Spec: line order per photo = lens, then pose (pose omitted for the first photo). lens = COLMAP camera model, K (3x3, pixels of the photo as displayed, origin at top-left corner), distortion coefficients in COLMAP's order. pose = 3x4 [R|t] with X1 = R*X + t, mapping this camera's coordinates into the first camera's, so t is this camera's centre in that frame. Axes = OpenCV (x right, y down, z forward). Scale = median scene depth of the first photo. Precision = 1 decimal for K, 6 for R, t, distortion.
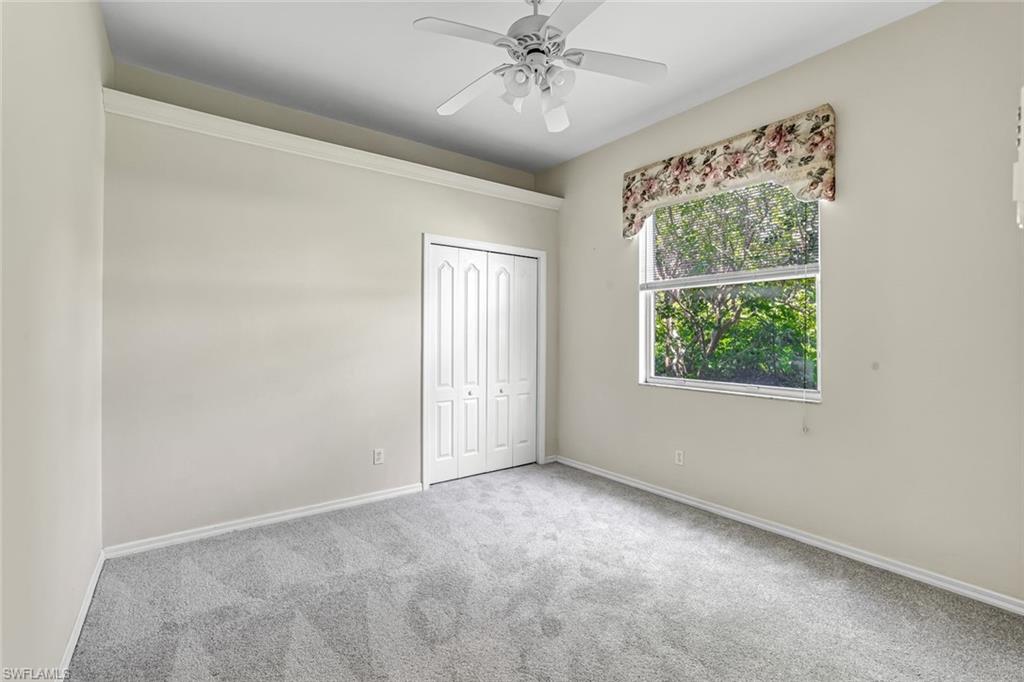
lens RADIAL K [[441.0, 0, 506.3], [0, 441.0, 341.1], [0, 0, 1]] dist [-0.003184, 0.000460]
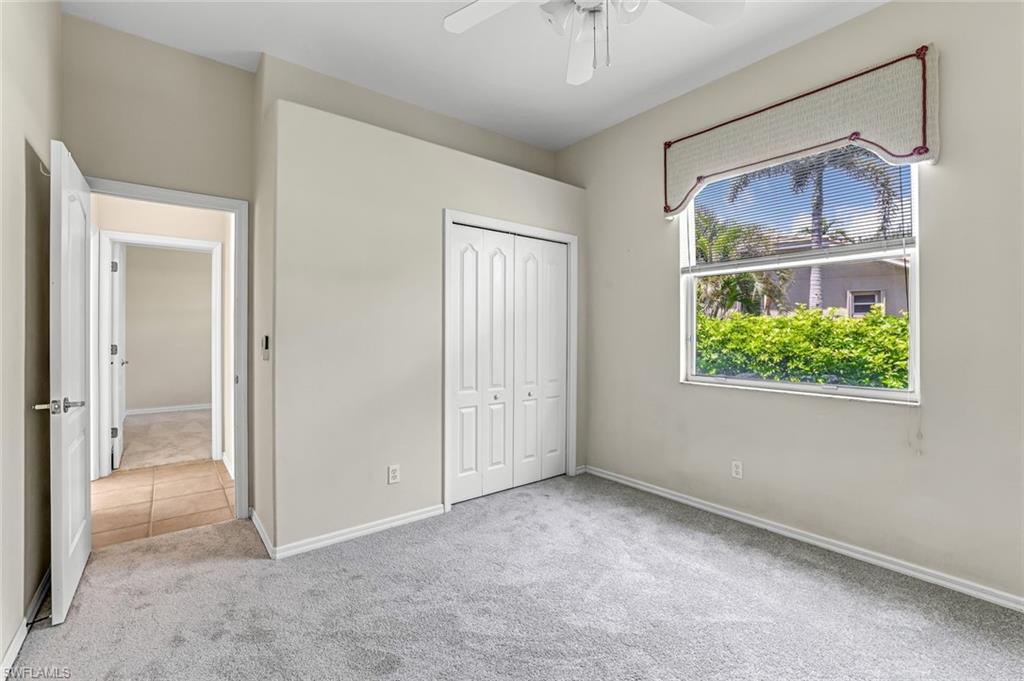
lens RADIAL K [[441.0, 0, 505.7], [0, 441.0, 339.0], [0, 0, 1]] dist [-0.003184, 0.000460]
pose [[0.999966, -0.006205, 0.005435, -0.066311], [0.006239, 0.999961, -0.006275, 0.009373], [-0.005396, 0.006309, 0.999966, 0.132439]]
